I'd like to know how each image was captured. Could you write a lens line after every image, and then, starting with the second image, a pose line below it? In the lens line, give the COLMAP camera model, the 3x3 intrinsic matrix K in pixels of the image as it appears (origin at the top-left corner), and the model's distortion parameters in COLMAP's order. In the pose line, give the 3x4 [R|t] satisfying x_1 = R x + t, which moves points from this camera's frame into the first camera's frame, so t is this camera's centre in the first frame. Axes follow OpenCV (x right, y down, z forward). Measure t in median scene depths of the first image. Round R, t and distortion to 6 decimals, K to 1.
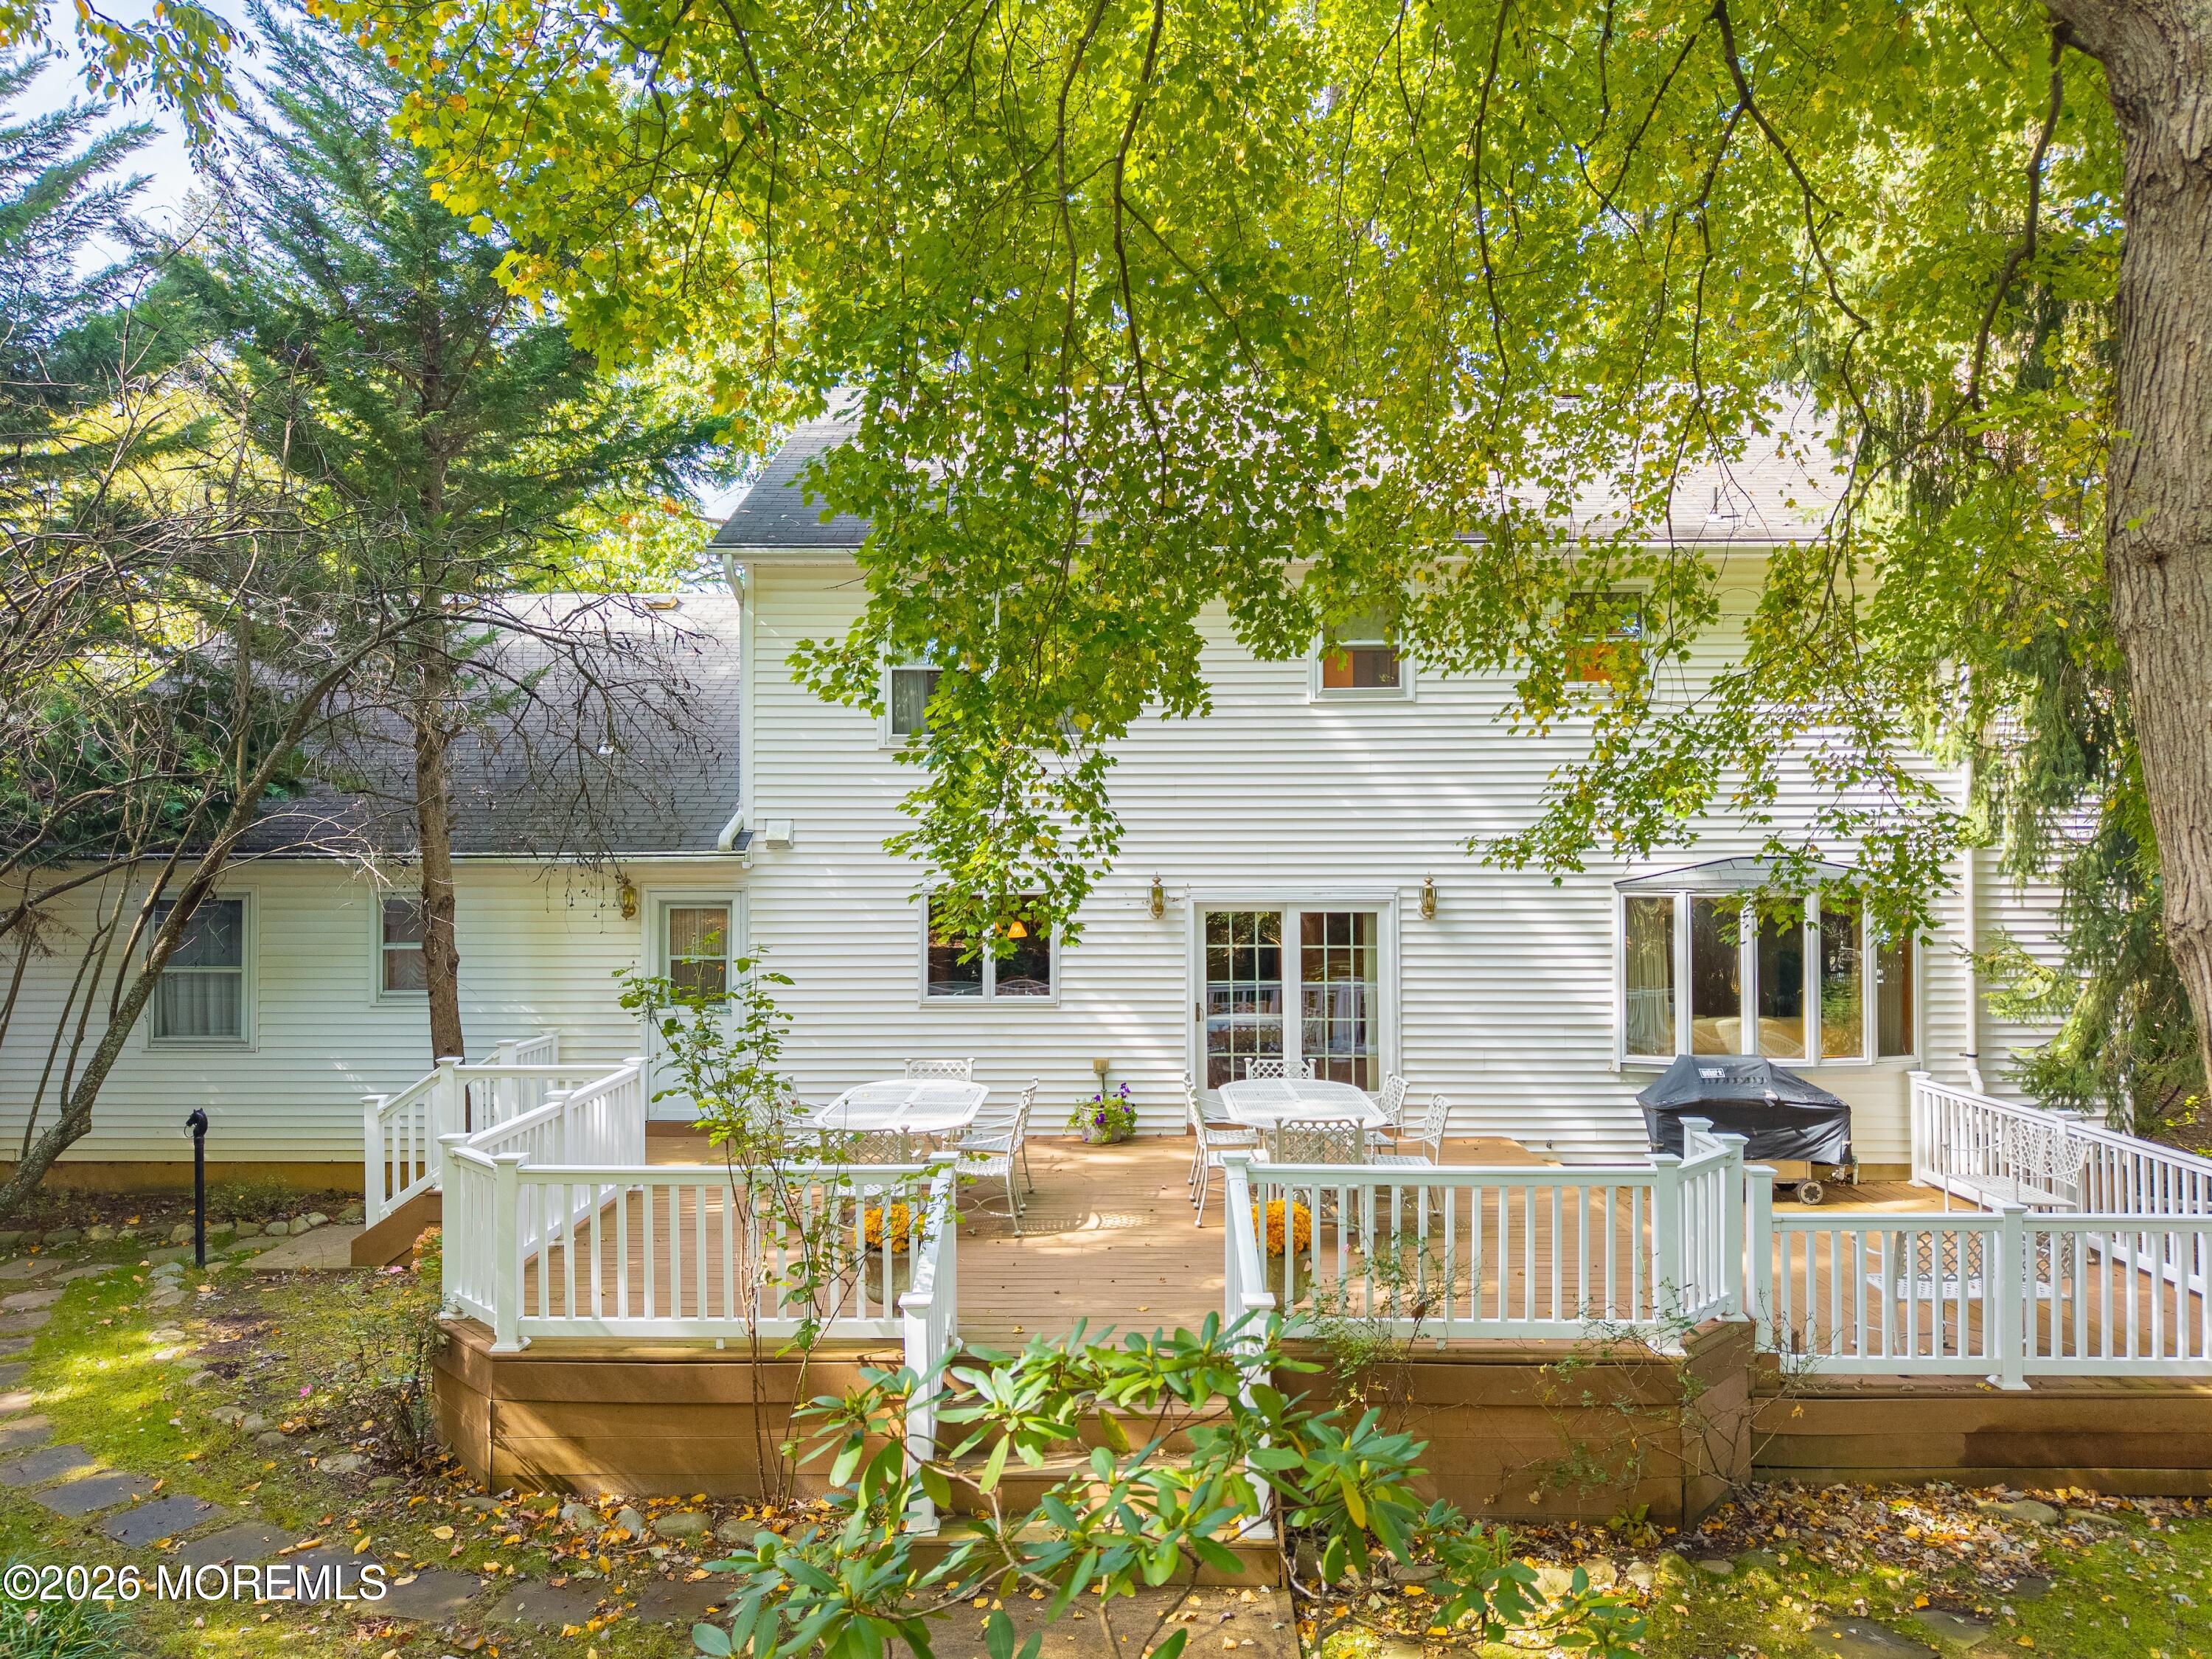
lens RADIAL K [[1454.6, 0, 1106.0], [0, 1454.6, 829.5], [0, 0, 1]] dist [0.070390, -0.099759]
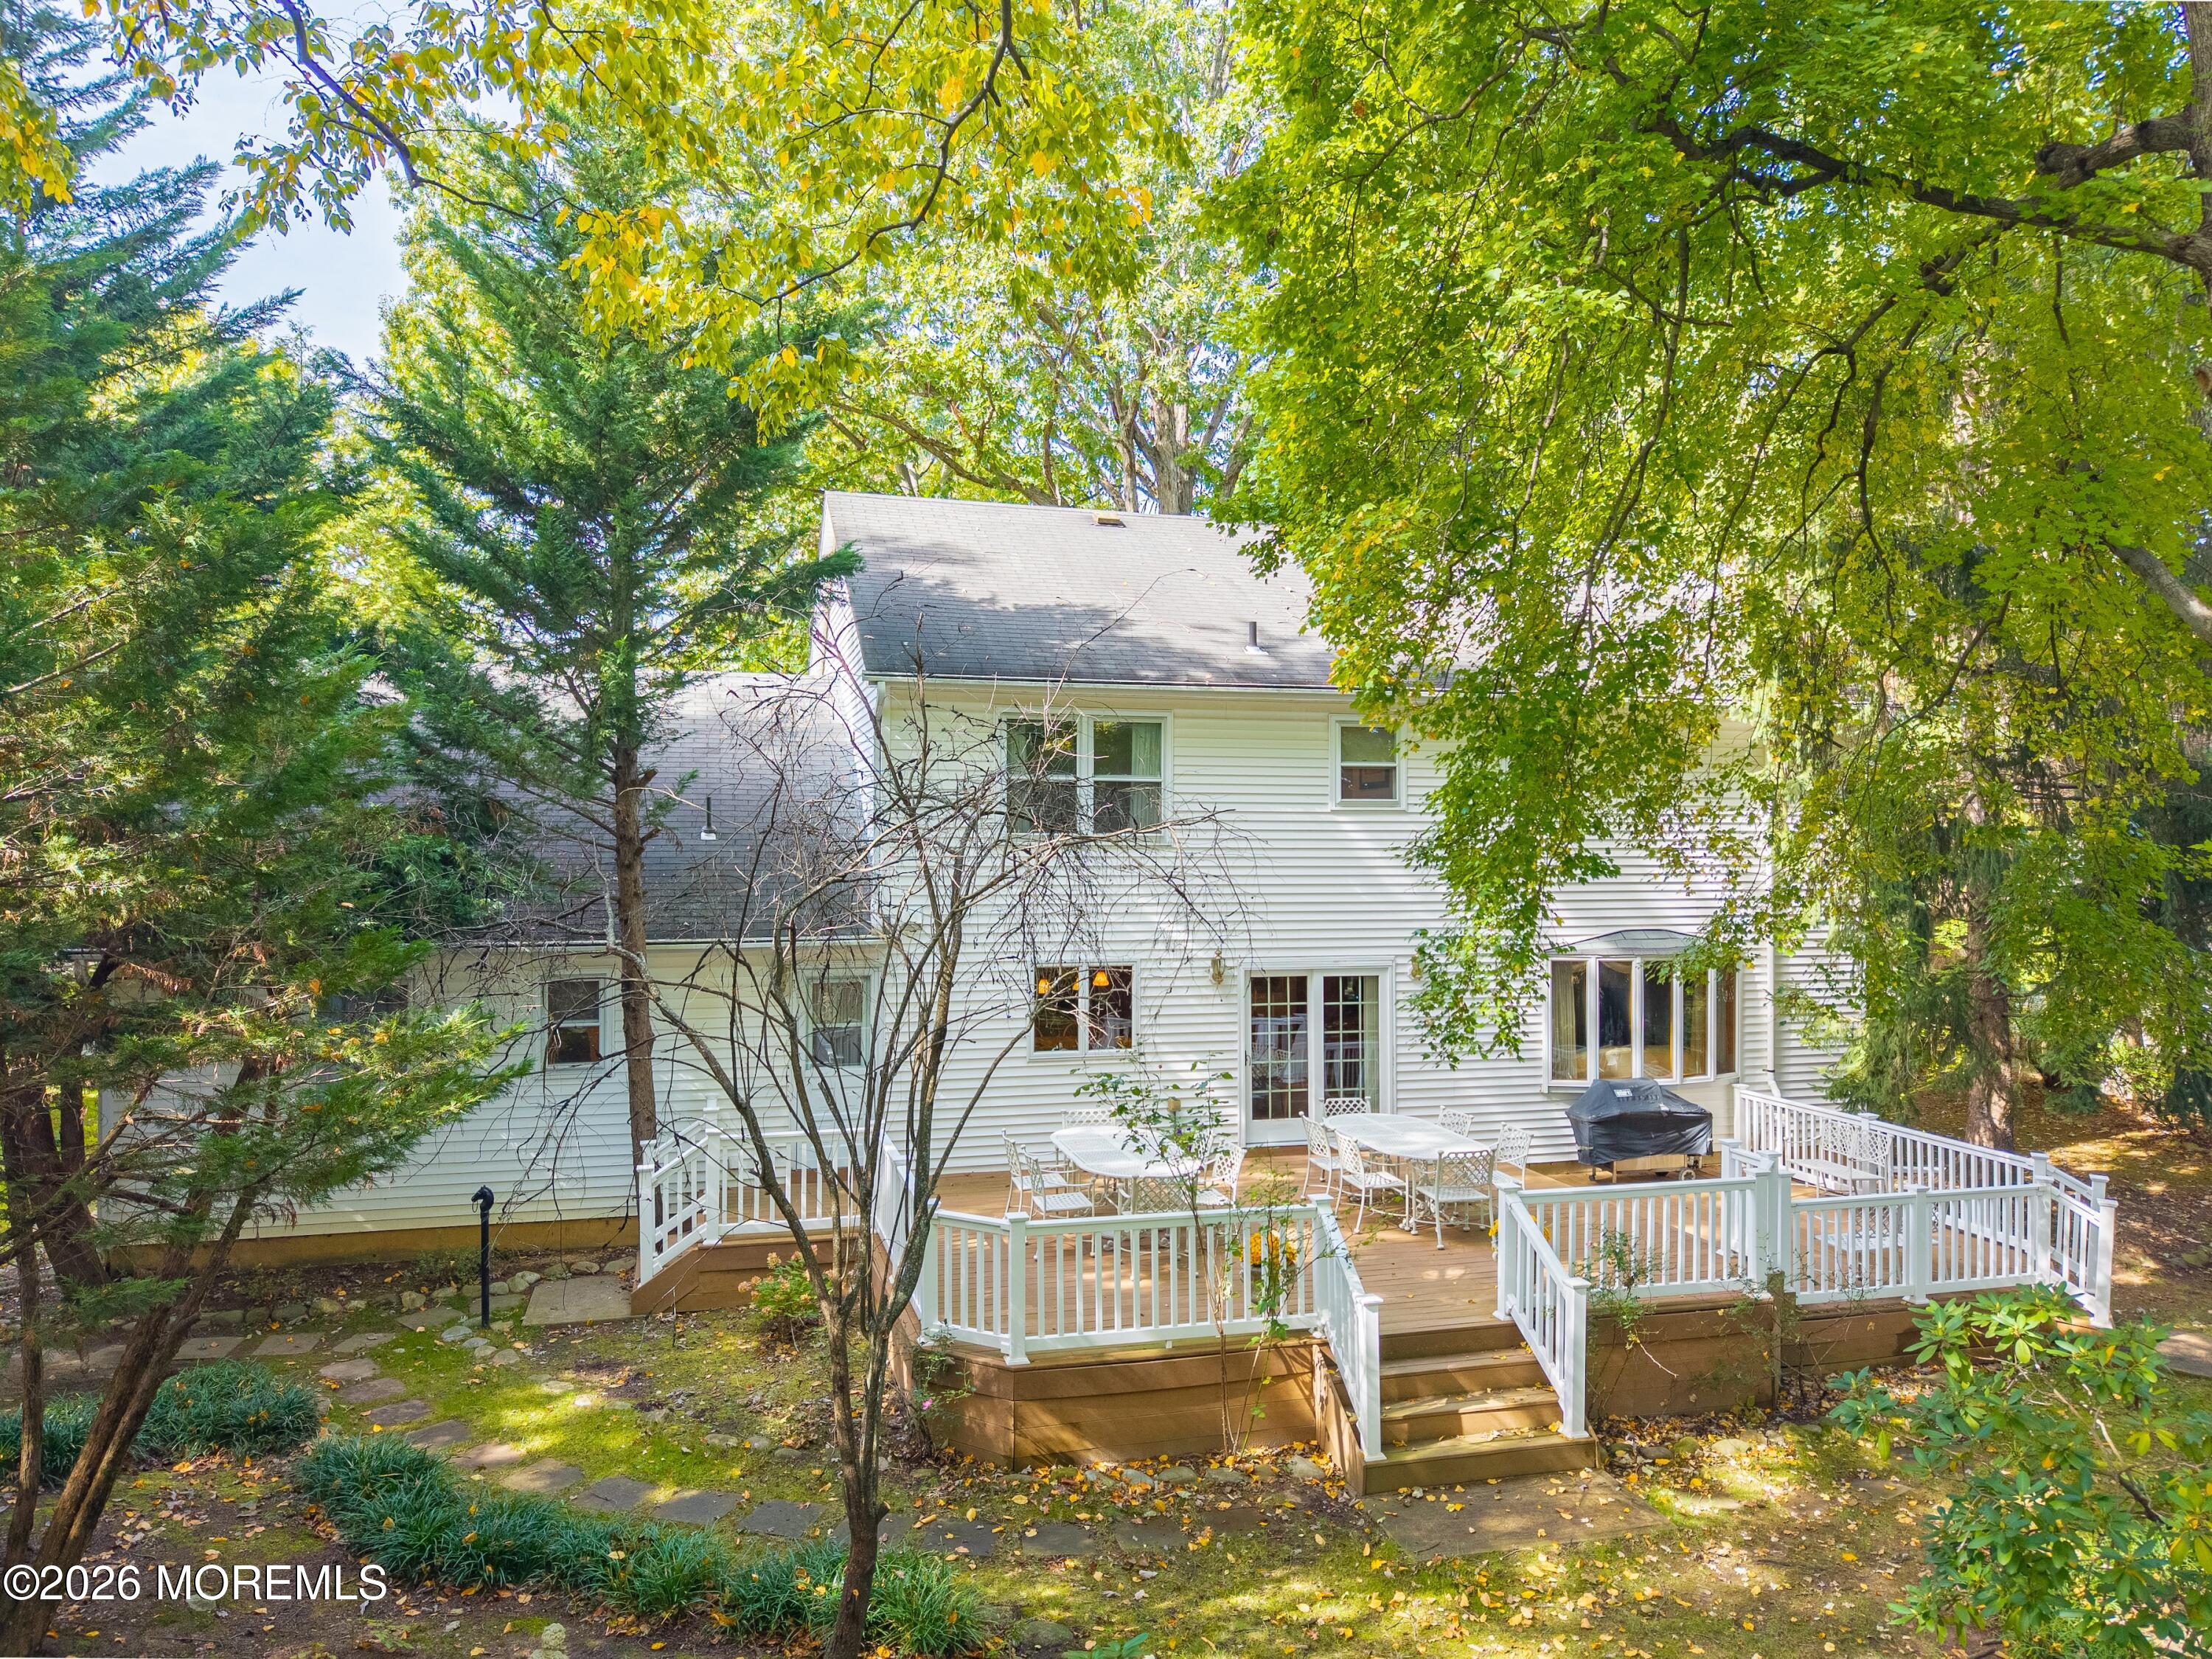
lens RADIAL K [[1458.5, 0, 1106.0], [0, 1458.5, 829.5], [0, 0, 1]] dist [0.020789, -0.020806]
pose [[0.962866, 0.007958, 0.269862, -0.421902], [-0.009542, 0.999944, 0.004558, -0.080652], [-0.269810, -0.006963, 0.962888, -0.173468]]
